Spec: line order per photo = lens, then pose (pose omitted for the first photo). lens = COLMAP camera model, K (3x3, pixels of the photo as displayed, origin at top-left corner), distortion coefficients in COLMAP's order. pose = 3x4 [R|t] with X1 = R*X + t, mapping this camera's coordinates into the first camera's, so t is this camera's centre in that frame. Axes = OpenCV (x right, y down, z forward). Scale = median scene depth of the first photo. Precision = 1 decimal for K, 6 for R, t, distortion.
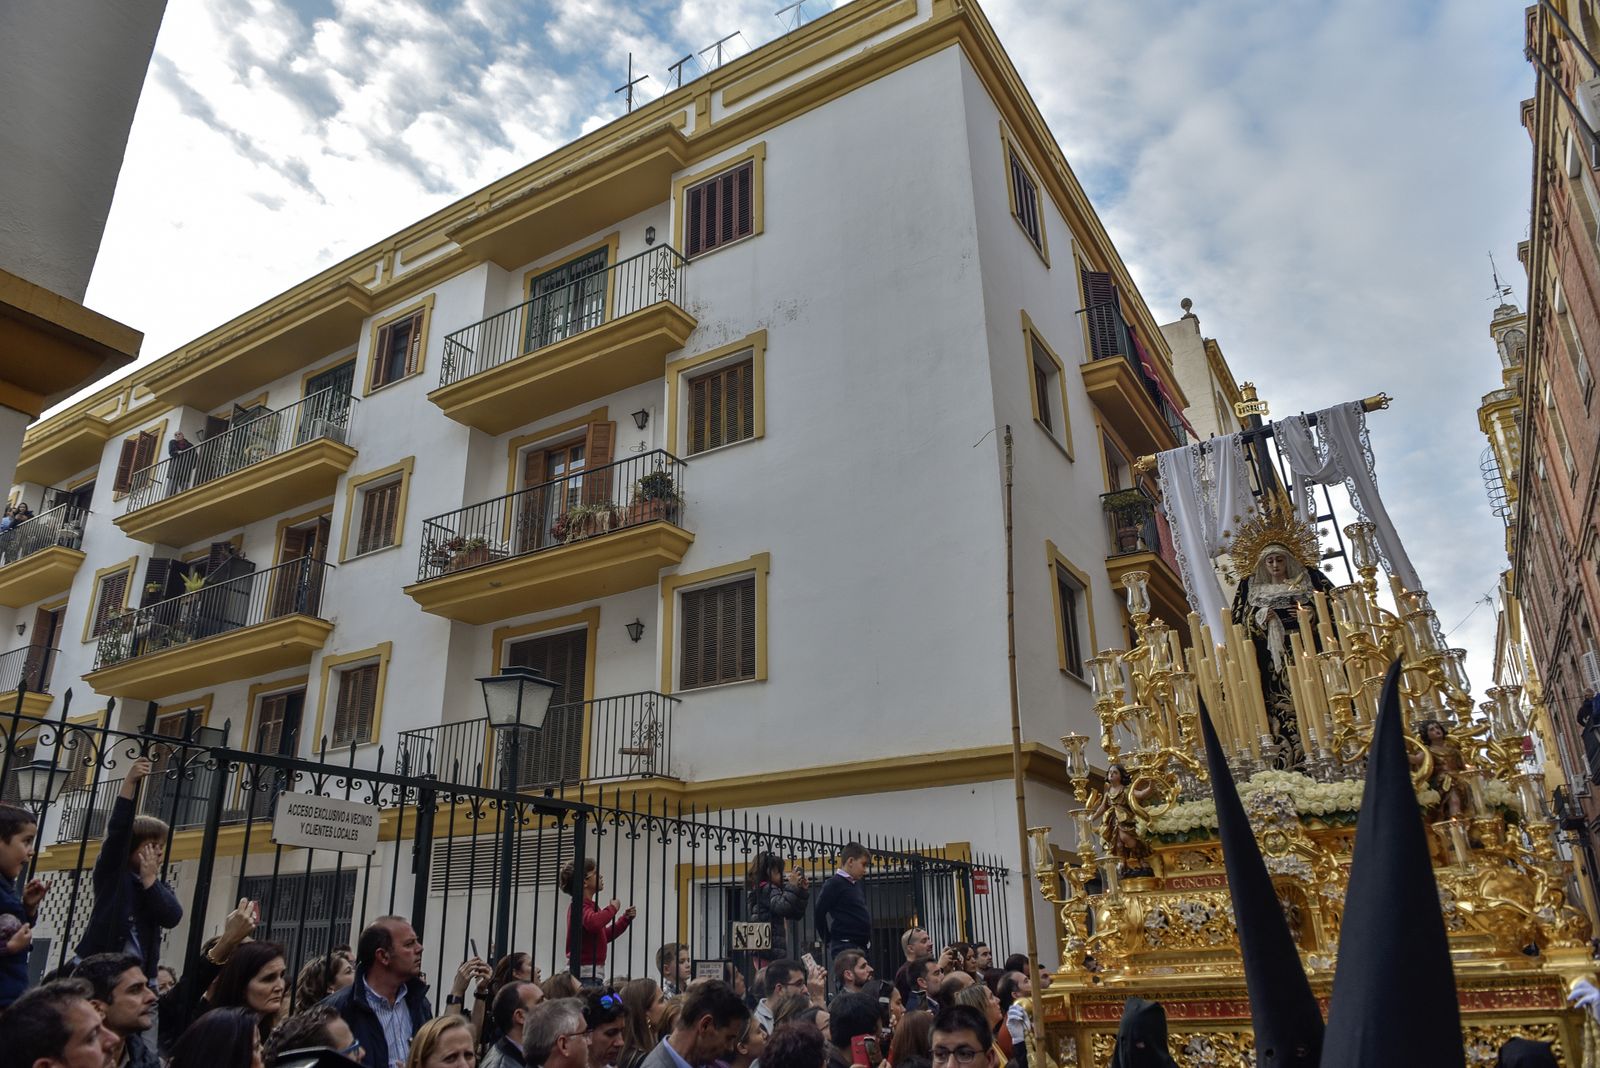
lens RADIAL K [[1099.6, 0, 790.6], [0, 1099.6, 534.3], [0, 0, 1]] dist [-0.050417, -0.002082]
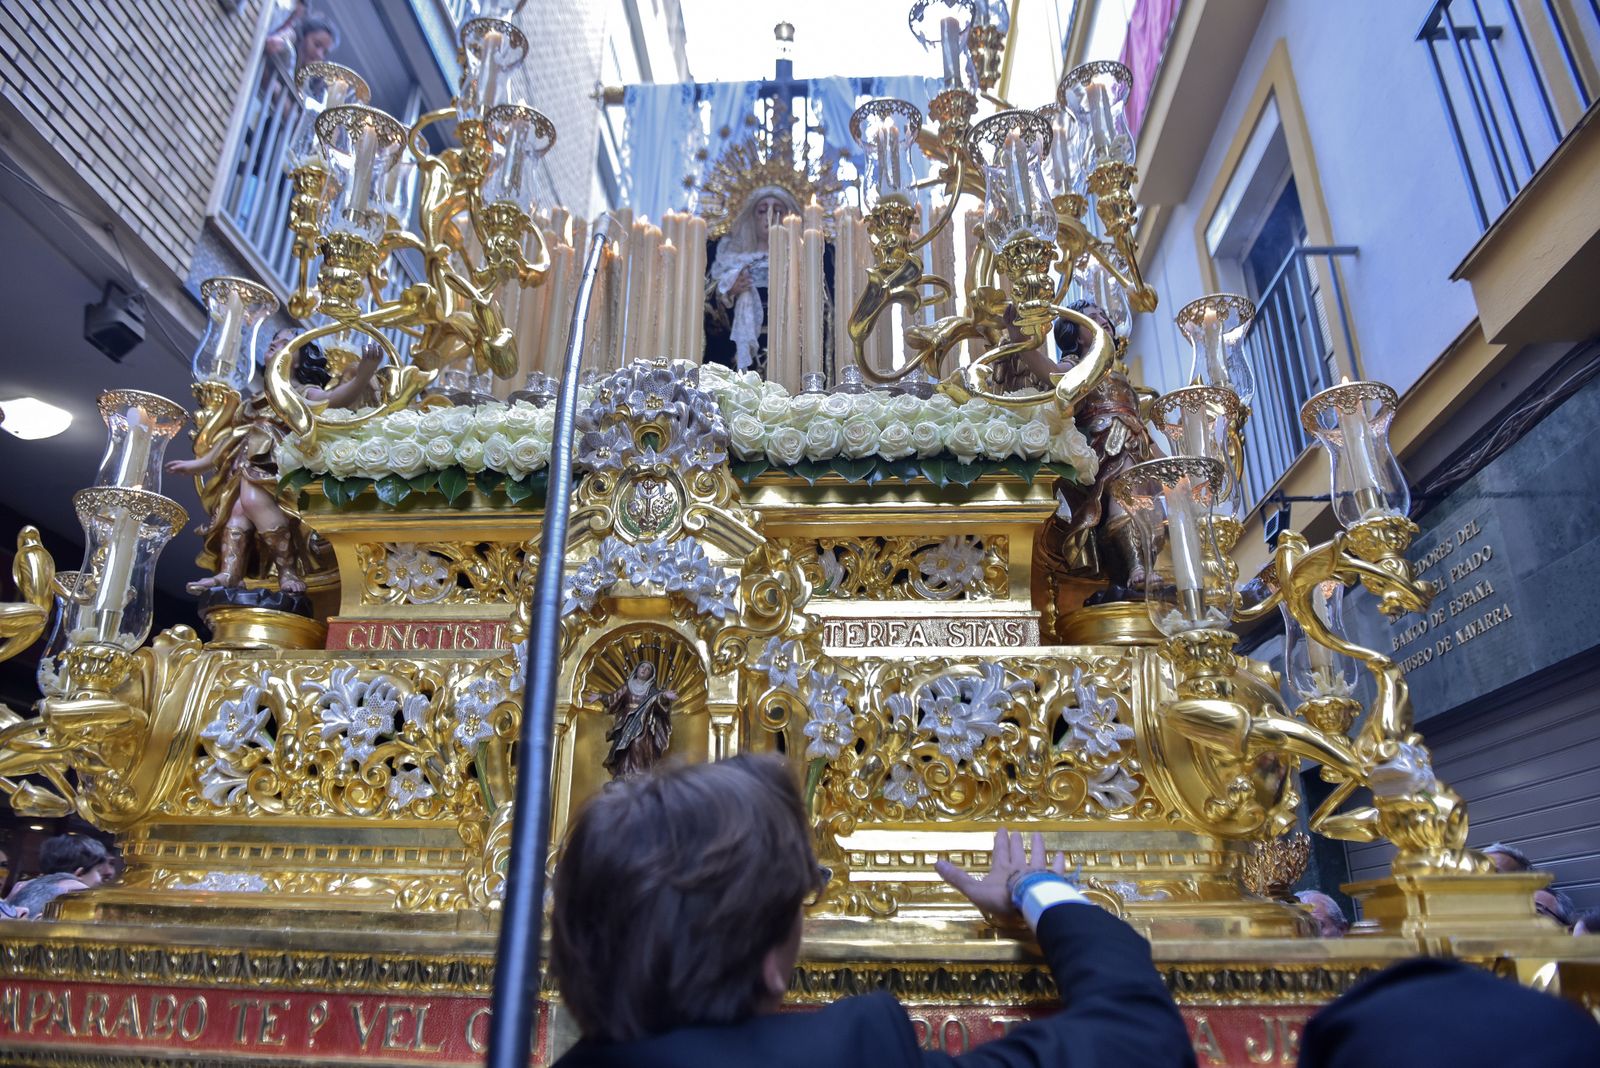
lens RADIAL K [[1099.6, 0, 790.6], [0, 1099.6, 534.3], [0, 0, 1]] dist [-0.050417, -0.002082]
pose [[0.870116, 0.203013, 0.449091, 0.329835], [-0.216307, 0.976074, -0.022142, 0.282067], [-0.442842, -0.077876, 0.893211, 0.671419]]
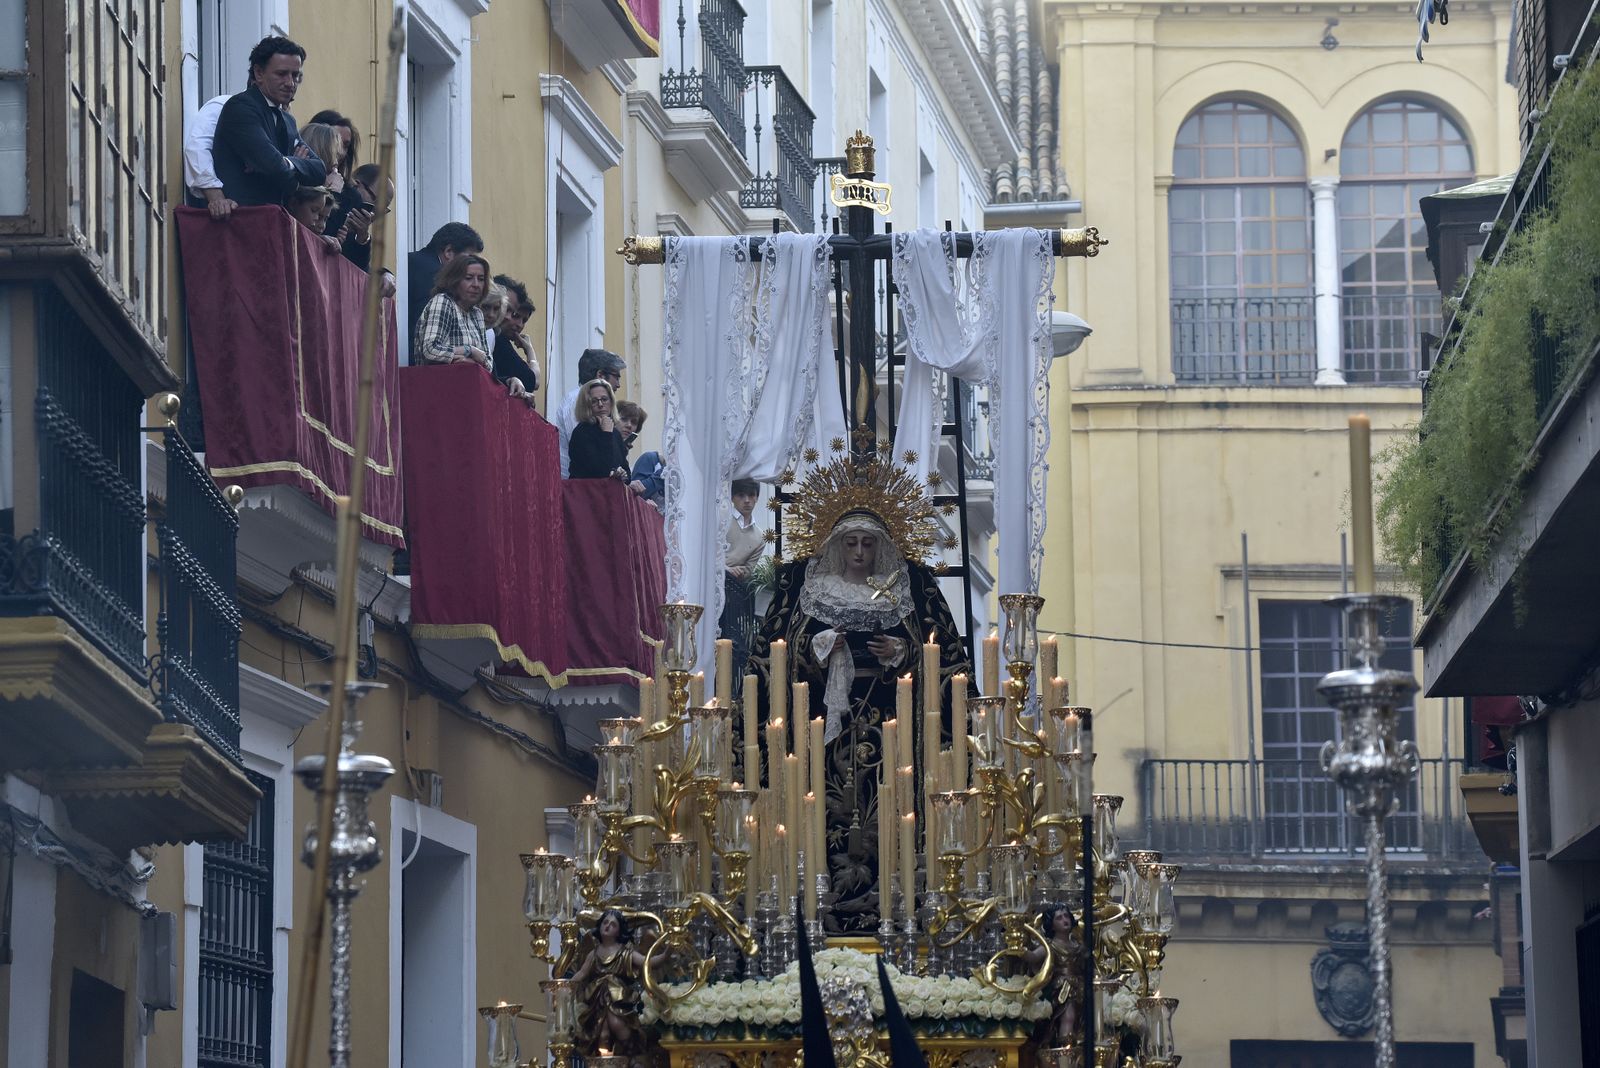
lens RADIAL K [[5305.5, 0, 800.0], [0, 5305.5, 534.0], [0, 0, 1]] dist [0.220655, 0.836059]
pose [[0.868644, 0.092180, 0.486786, -1.291184], [-0.203304, 0.962324, 0.180555, -0.661838], [-0.451803, -0.255803, 0.854657, -1.868052]]
